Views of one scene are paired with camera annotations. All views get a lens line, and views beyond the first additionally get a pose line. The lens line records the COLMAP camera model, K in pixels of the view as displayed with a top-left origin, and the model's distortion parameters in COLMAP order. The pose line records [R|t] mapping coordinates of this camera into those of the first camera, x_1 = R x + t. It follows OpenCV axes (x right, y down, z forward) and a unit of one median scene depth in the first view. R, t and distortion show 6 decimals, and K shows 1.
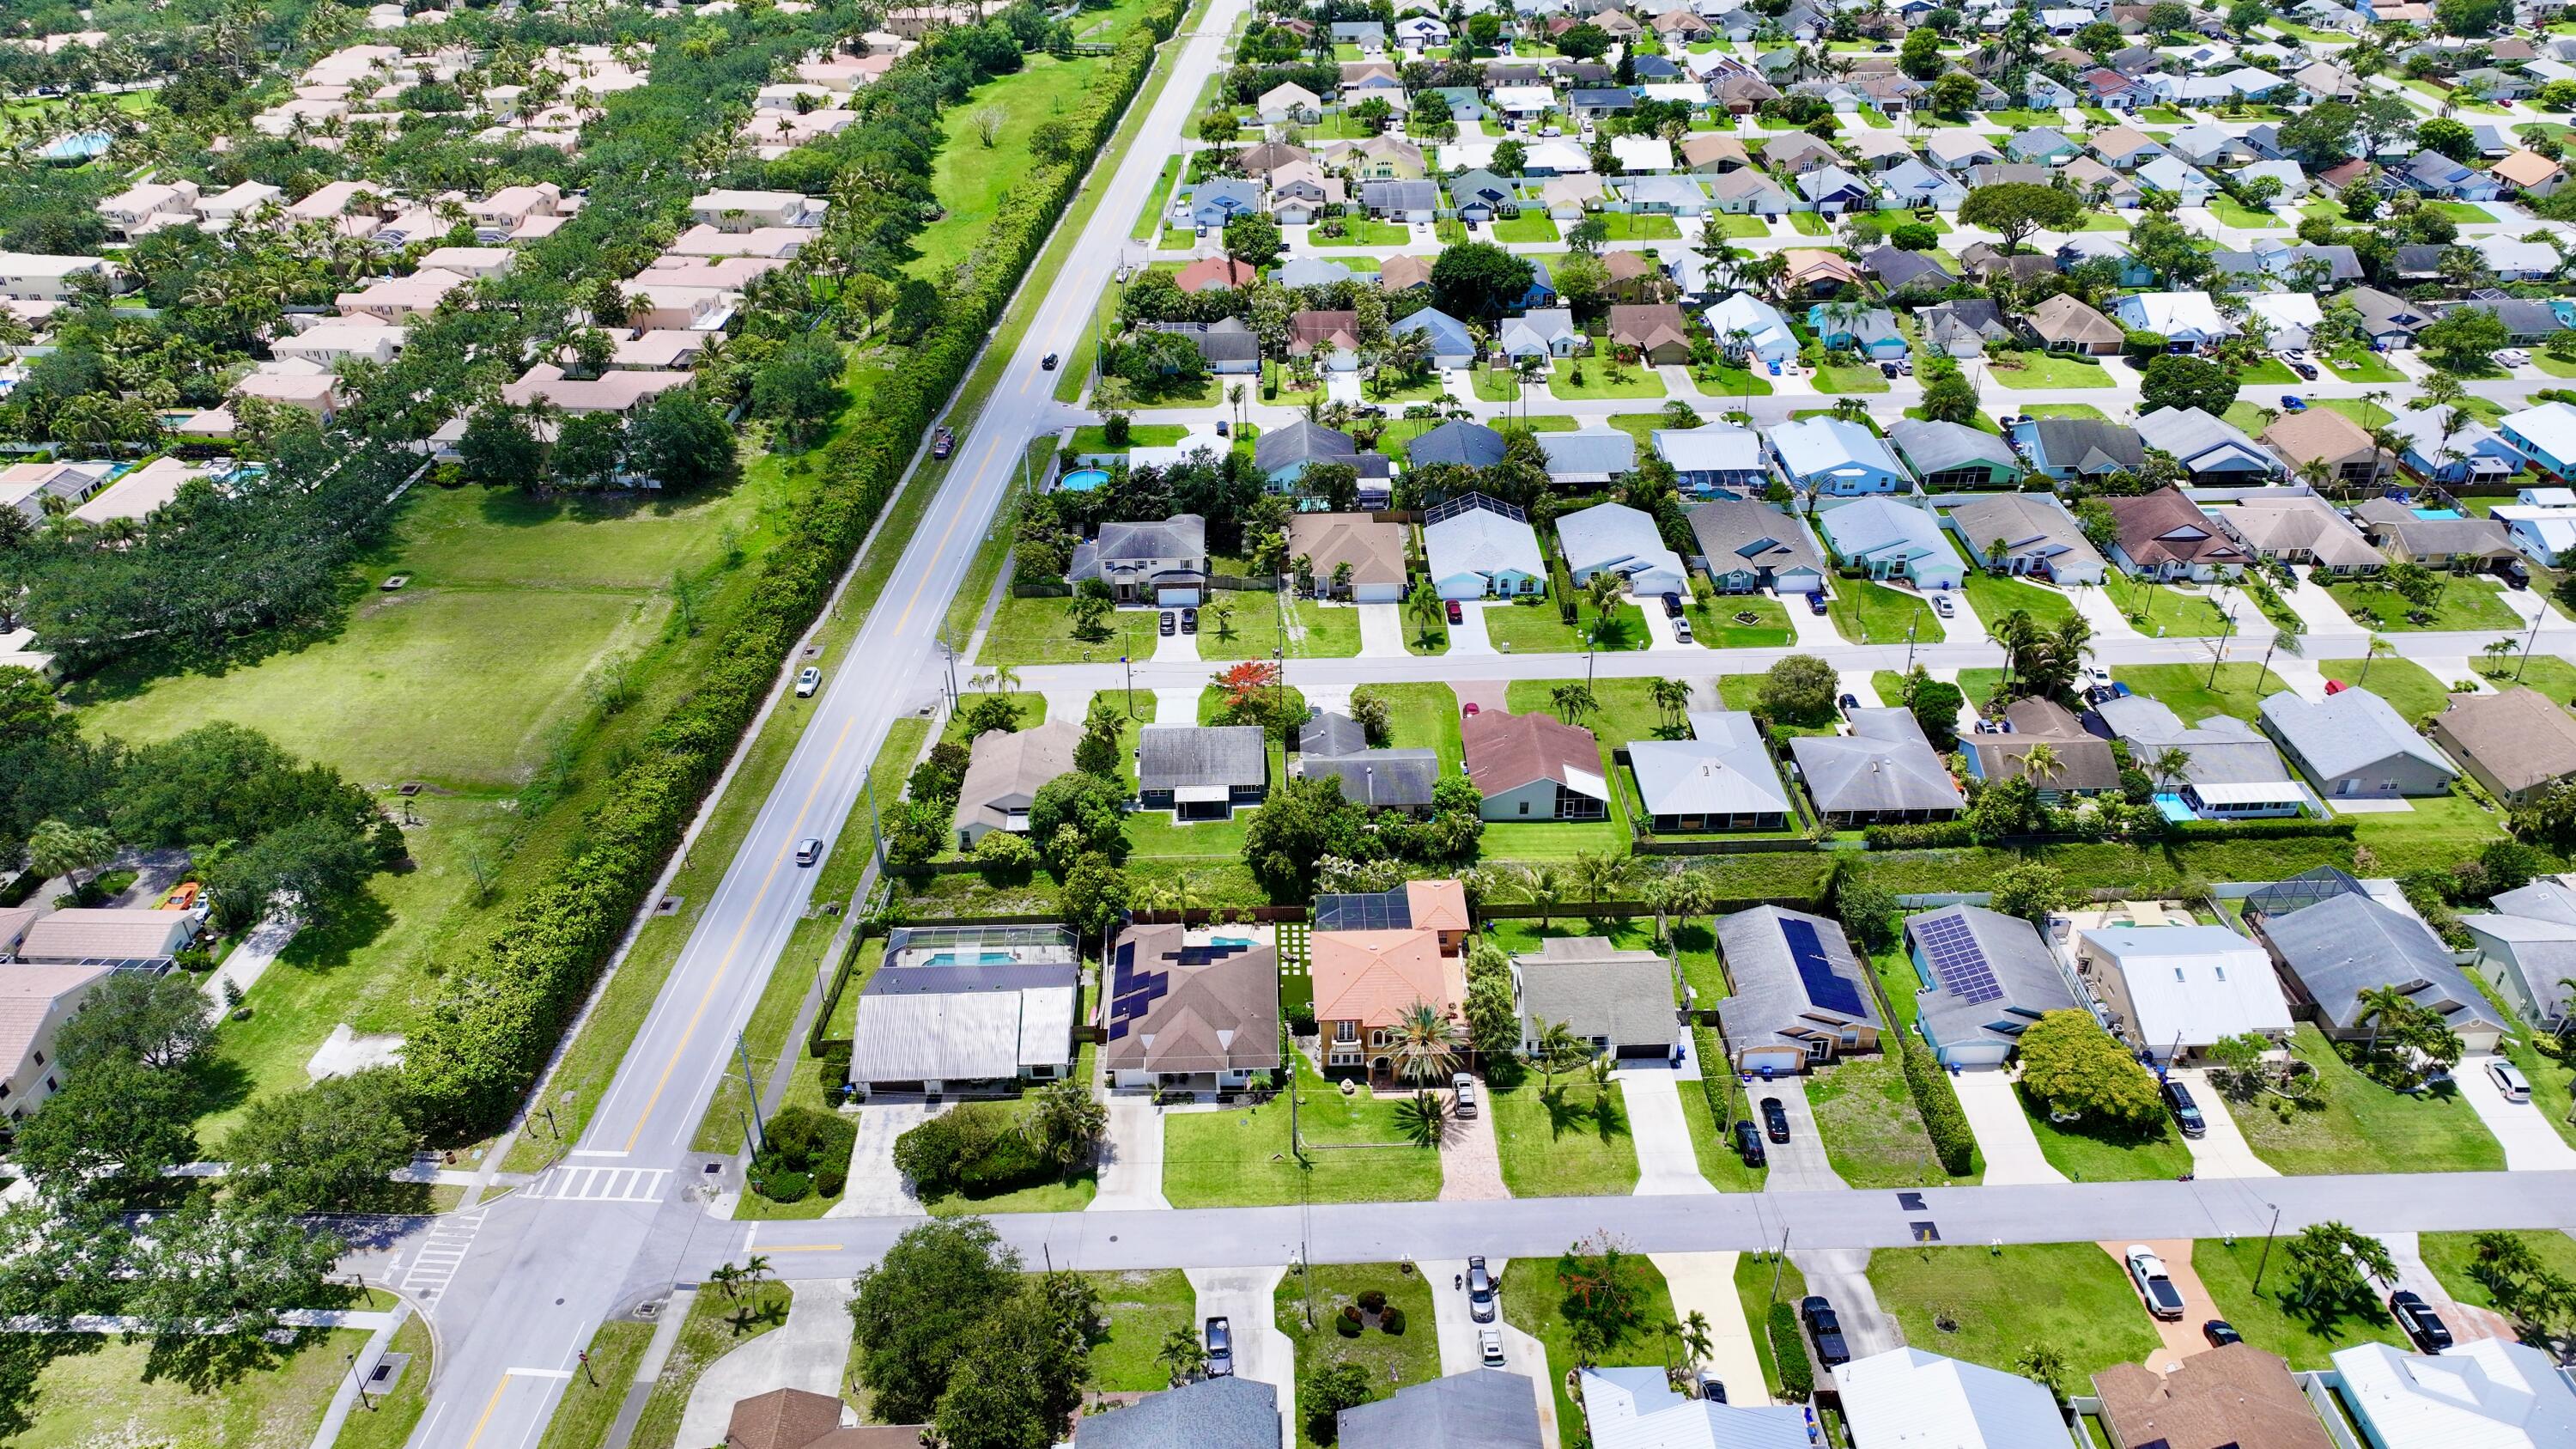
lens RADIAL K [[1807.9, 0, 1297.6], [0, 1807.9, 712.2], [0, 0, 1]] dist [0.003680, 0.009660]
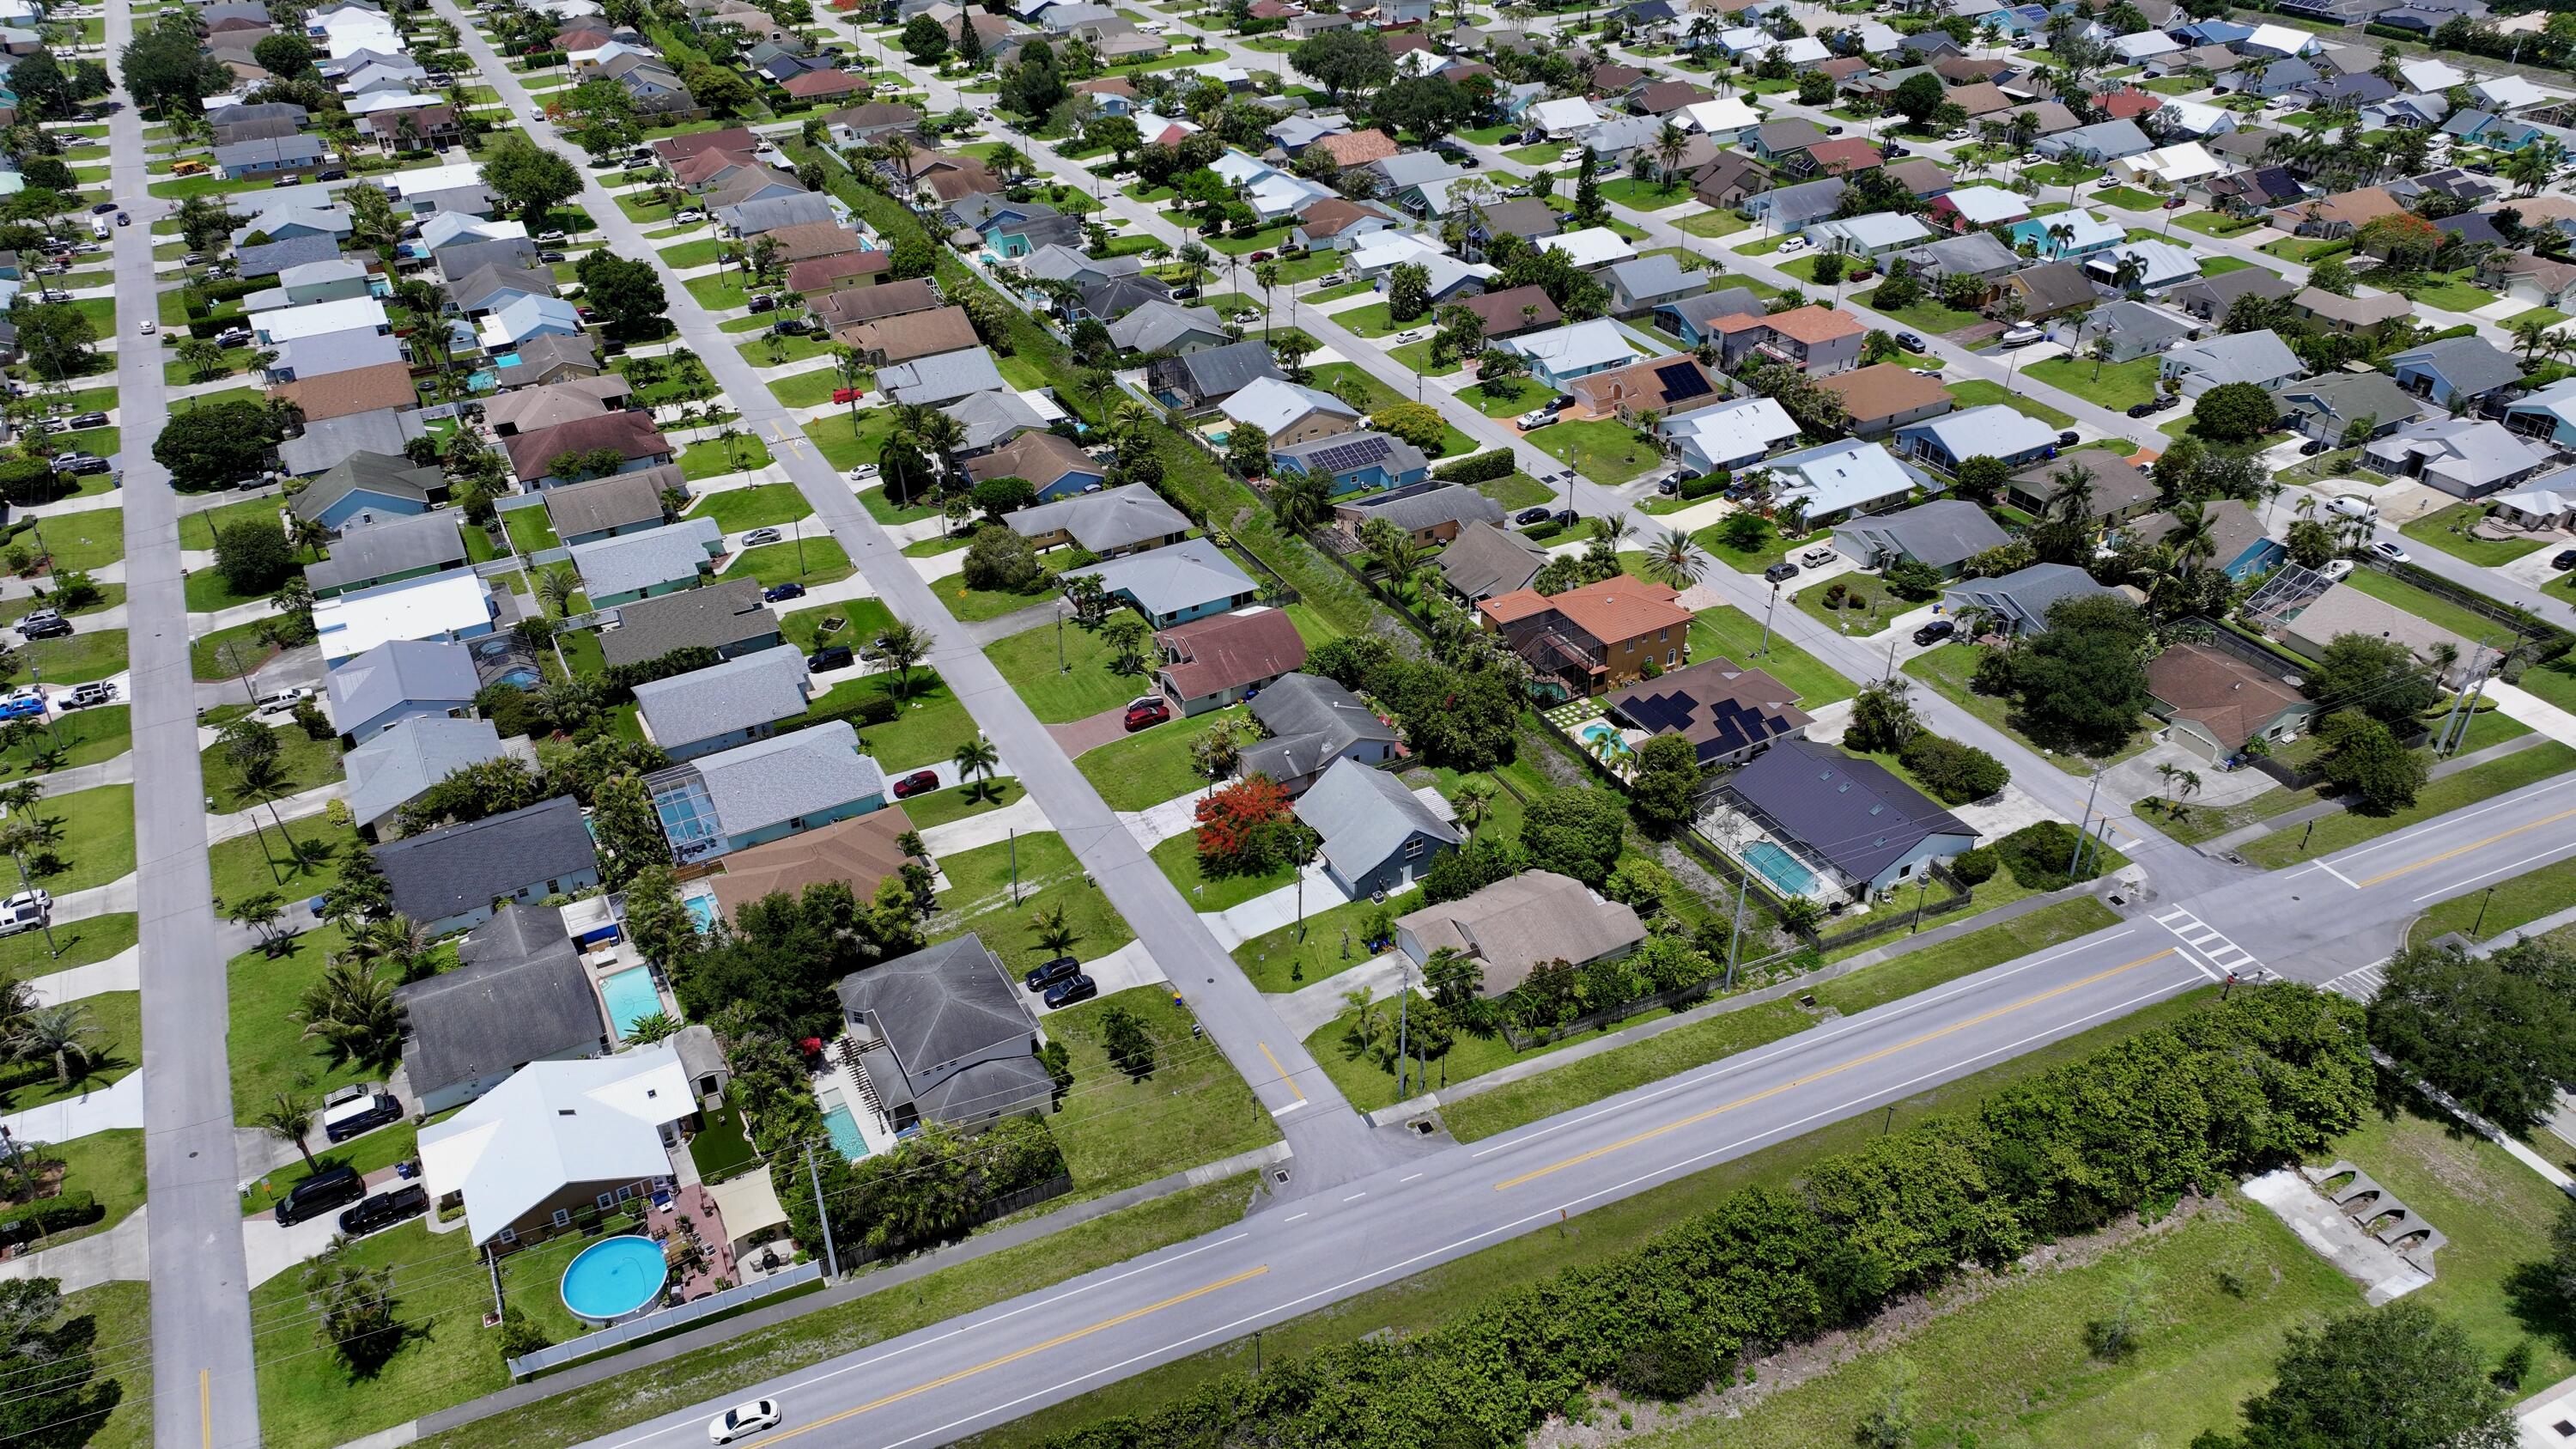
lens RADIAL K [[1807.9, 0, 1297.6], [0, 1807.9, 712.2], [0, 0, 1]] dist [0.003680, 0.009660]
pose [[-0.466601, -0.465004, 0.752367, -0.576075], [0.482161, 0.579401, 0.657127, -0.517202], [-0.741488, 0.669377, -0.046142, 0.894364]]
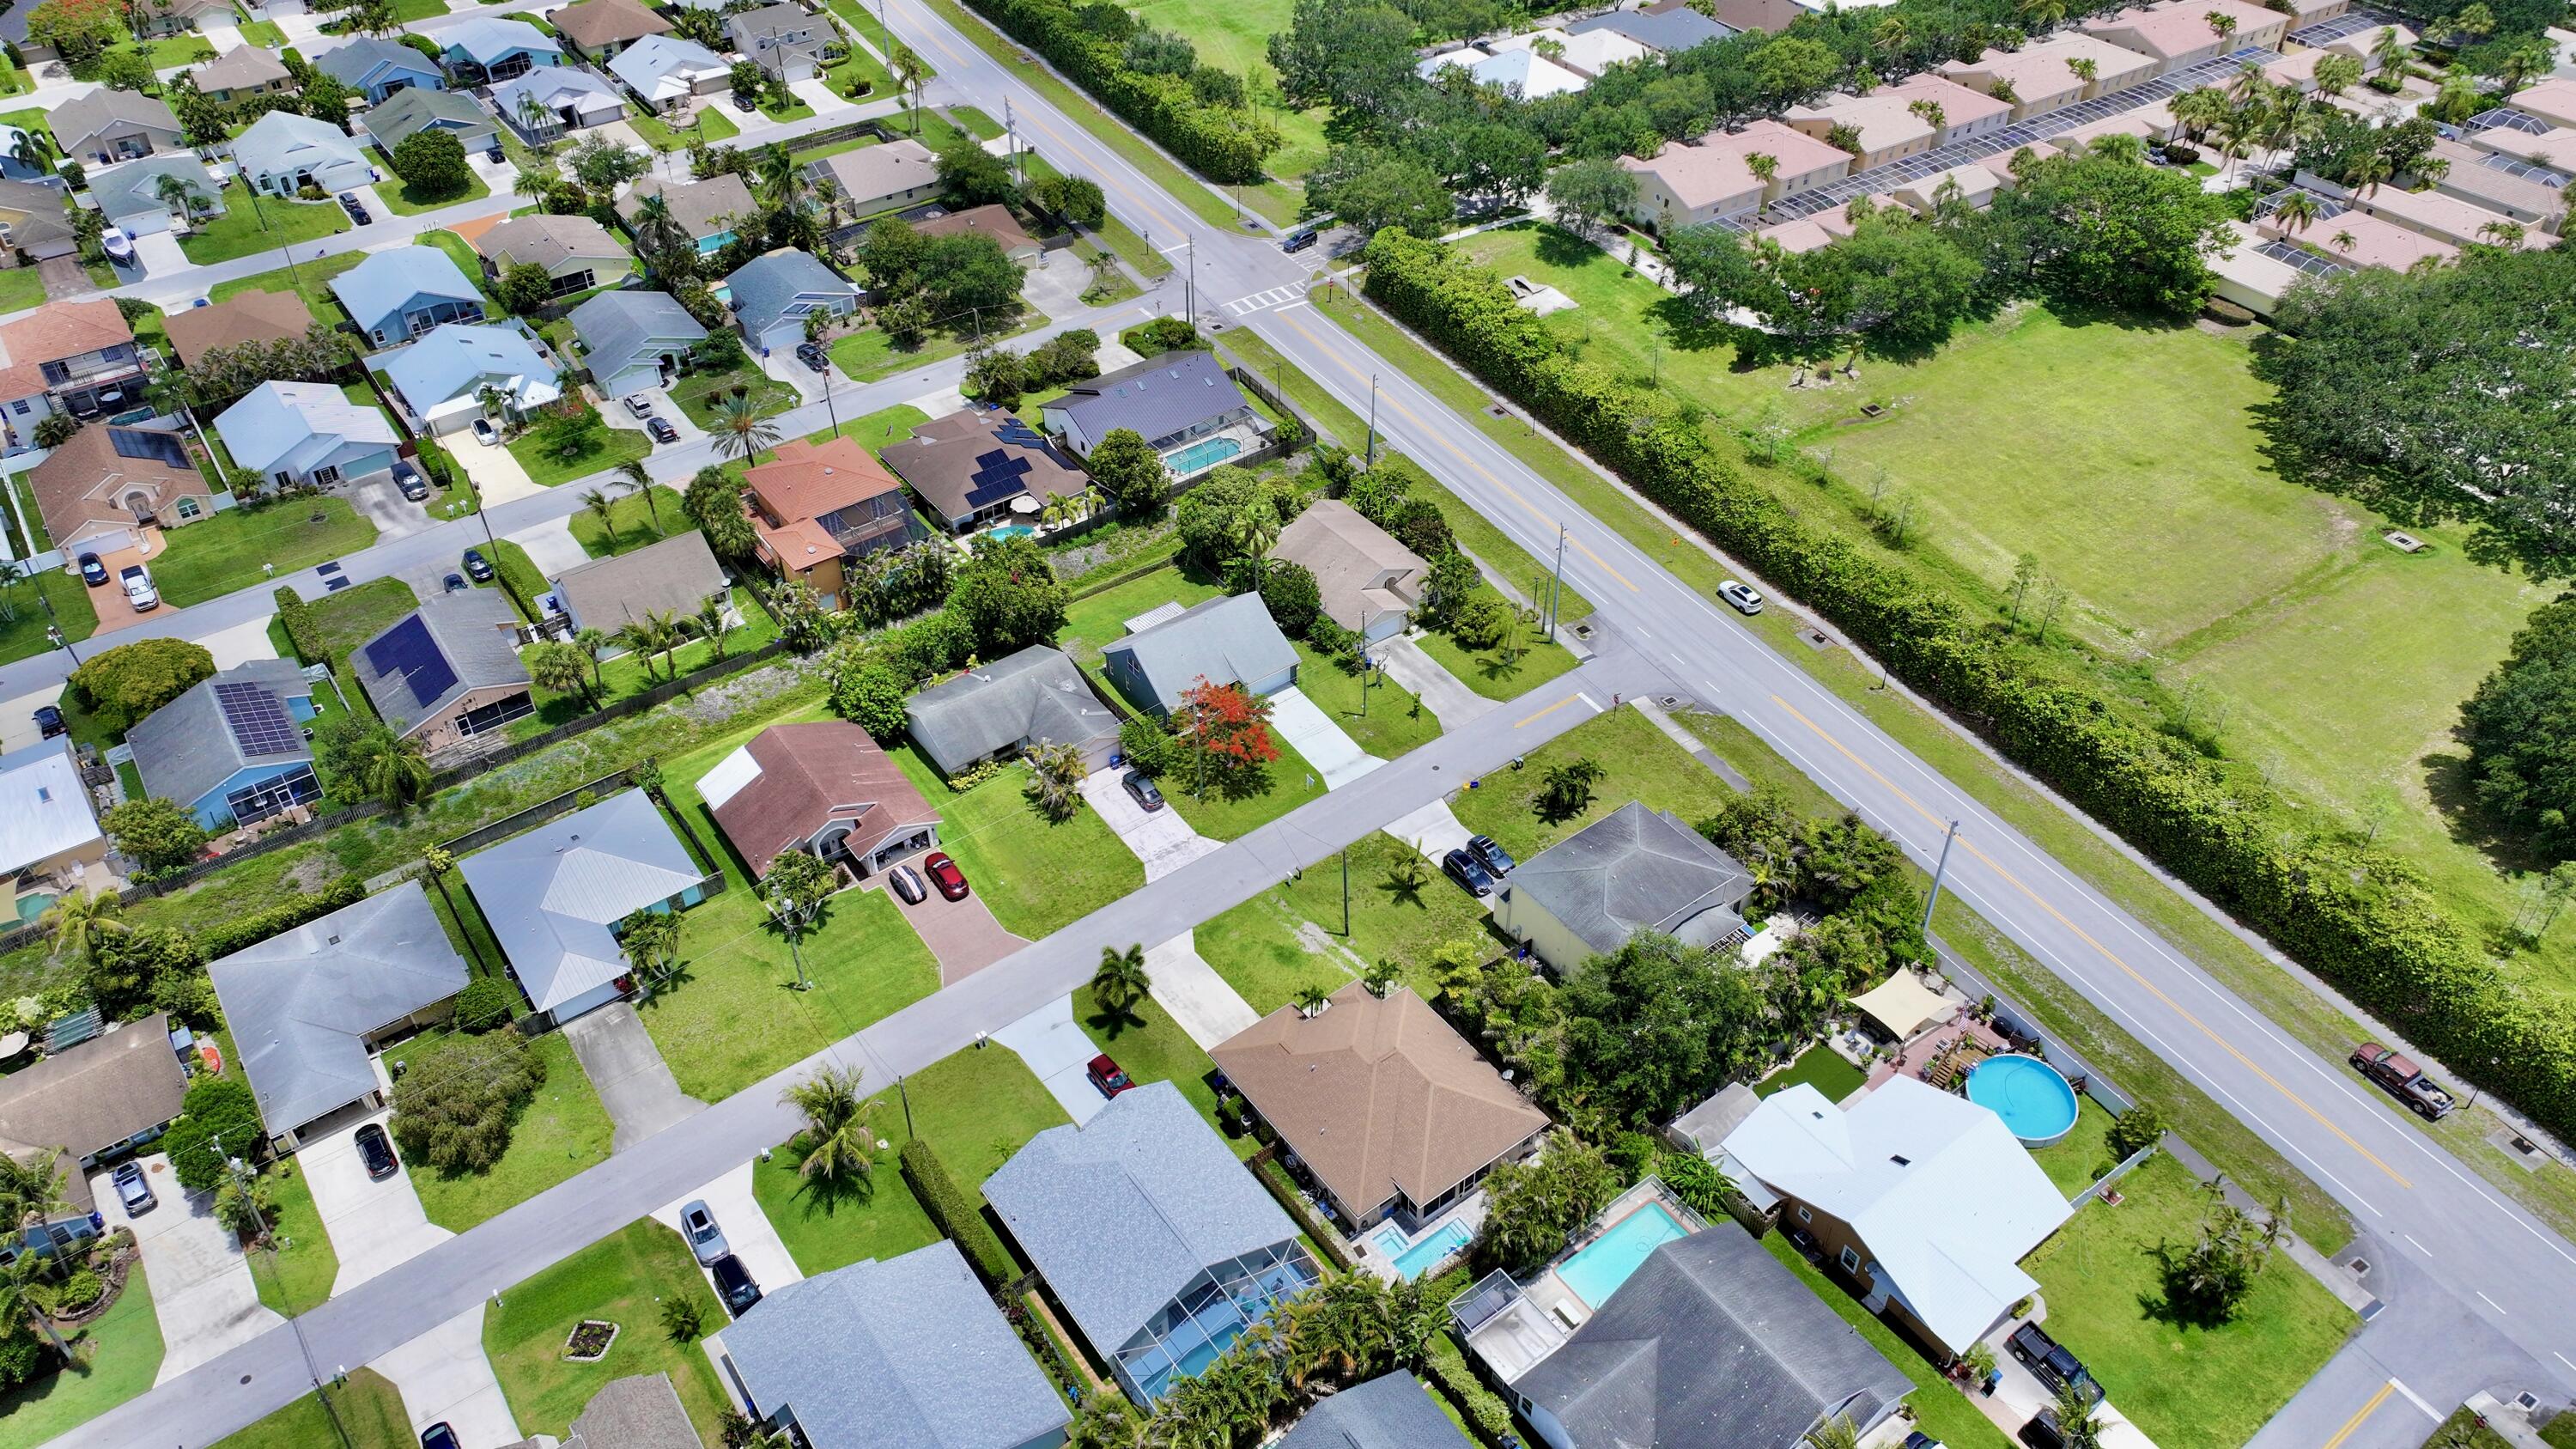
lens RADIAL K [[1801.3, 0, 1297.5], [0, 1801.3, 718.4], [0, 0, 1]] dist [0.005297, 0.002907]
pose [[-0.817940, 0.379751, -0.432161, 0.238208], [-0.293340, 0.370908, 0.881124, -0.604302], [0.494899, 0.847476, -0.191985, 1.043644]]
